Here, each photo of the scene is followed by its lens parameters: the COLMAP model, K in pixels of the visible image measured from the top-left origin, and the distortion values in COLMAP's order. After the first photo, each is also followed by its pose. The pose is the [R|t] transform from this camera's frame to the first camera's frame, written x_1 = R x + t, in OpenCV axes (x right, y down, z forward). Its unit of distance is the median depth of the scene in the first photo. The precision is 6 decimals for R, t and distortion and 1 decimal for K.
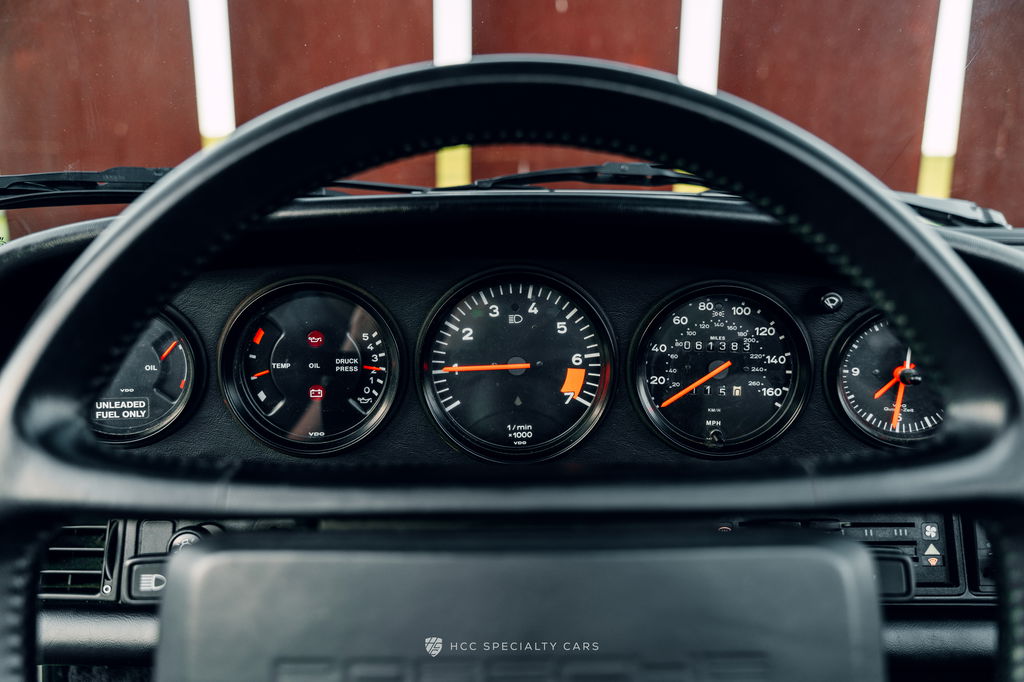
lens RADIAL K [[695.8, 0, 513.5], [0, 695.8, 339.1], [0, 0, 1]] dist [-0.004363, 0.001307]
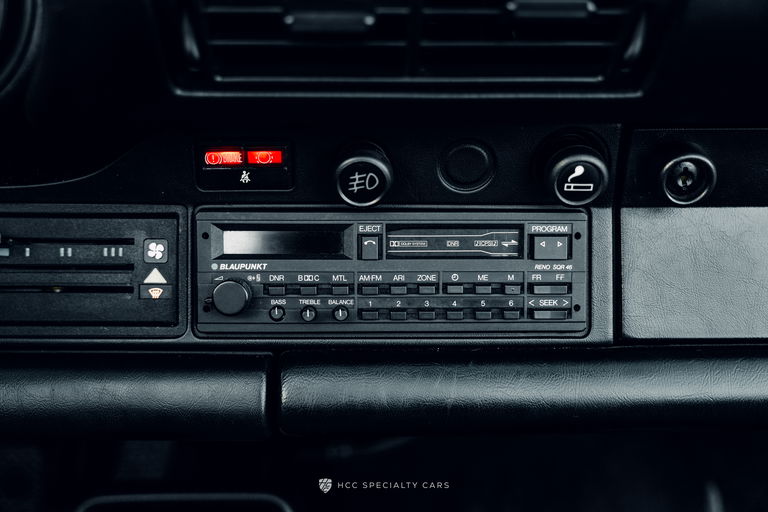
lens RADIAL K [[951.7, 0, 386.1], [0, 951.7, 261.8], [0, 0, 1]] dist [0.006493, 0.000000]
pose [[0.999997, 0.001969, 0.001635, 0.942927], [-0.002216, 0.985837, 0.167691, 0.145838], [-0.001282, -0.167694, 0.985838, 0.071294]]
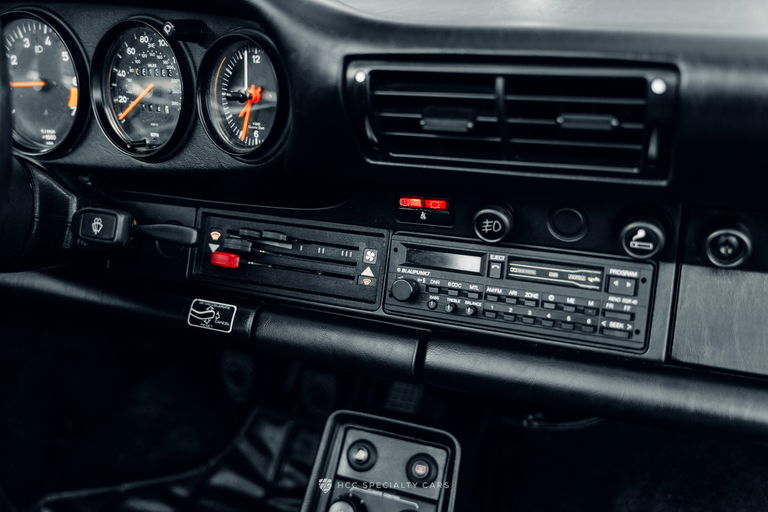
lens RADIAL K [[724.6, 0, 388.9], [0, 724.6, 251.2], [0, 0, 1]] dist [0.009017, 0.000000]
pose [[0.912941, 0.115332, -0.391455, 1.232505], [-0.063795, 0.987774, 0.142240, 0.115717], [0.403074, -0.104884, 0.909137, -0.052384]]
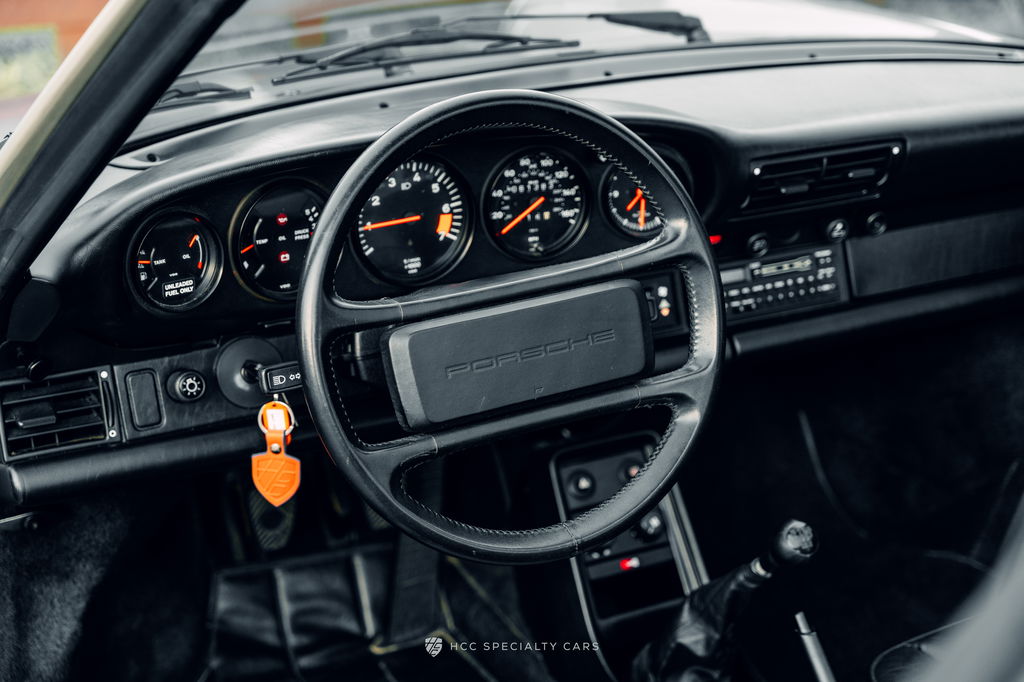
lens RADIAL K [[1938.6, 0, 512.4], [0, 1938.6, 341.7], [0, 0, 1]] dist [0.013071, 0.000000]
pose [[0.886268, -0.159406, 0.434877, -1.586718], [0.065334, 0.972548, 0.223342, -0.593602], [-0.458541, -0.169529, 0.872353, -2.622725]]
